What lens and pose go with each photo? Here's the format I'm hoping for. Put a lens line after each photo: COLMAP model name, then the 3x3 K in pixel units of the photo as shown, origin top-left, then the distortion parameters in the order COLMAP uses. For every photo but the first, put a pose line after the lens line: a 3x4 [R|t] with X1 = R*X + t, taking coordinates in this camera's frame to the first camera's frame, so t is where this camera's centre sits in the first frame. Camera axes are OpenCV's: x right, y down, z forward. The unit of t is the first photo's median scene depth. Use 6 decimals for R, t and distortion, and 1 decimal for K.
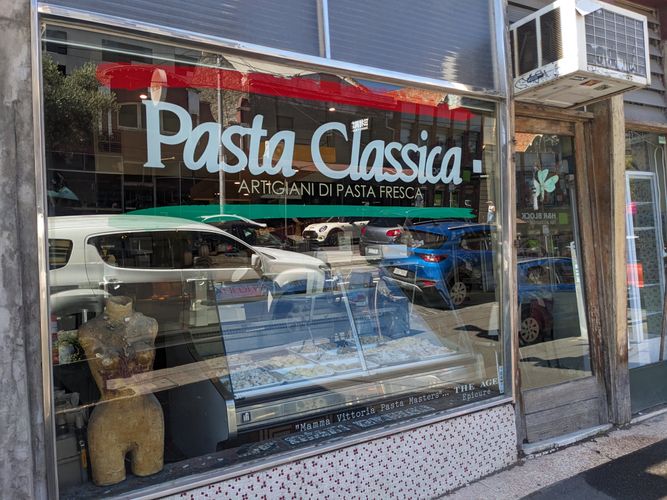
lens RADIAL K [[499.3, 0, 332.7], [0, 499.3, 248.7], [0, 0, 1]] dist [0.007098, -0.007709]
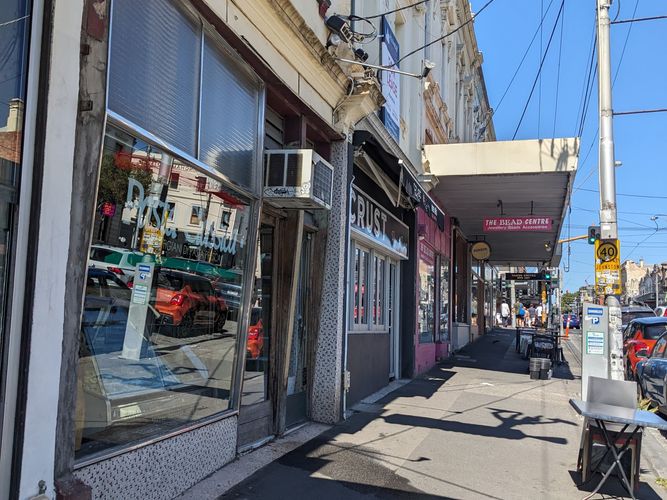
lens RADIAL K [[499.3, 0, 333.8], [0, 499.3, 249.9], [0, 0, 1]] dist [0.007098, -0.007709]
pose [[0.741083, 0.178449, 0.647265, -0.419760], [-0.115305, 0.983537, -0.139140, 0.020681], [-0.661438, 0.028481, 0.749459, -0.229692]]
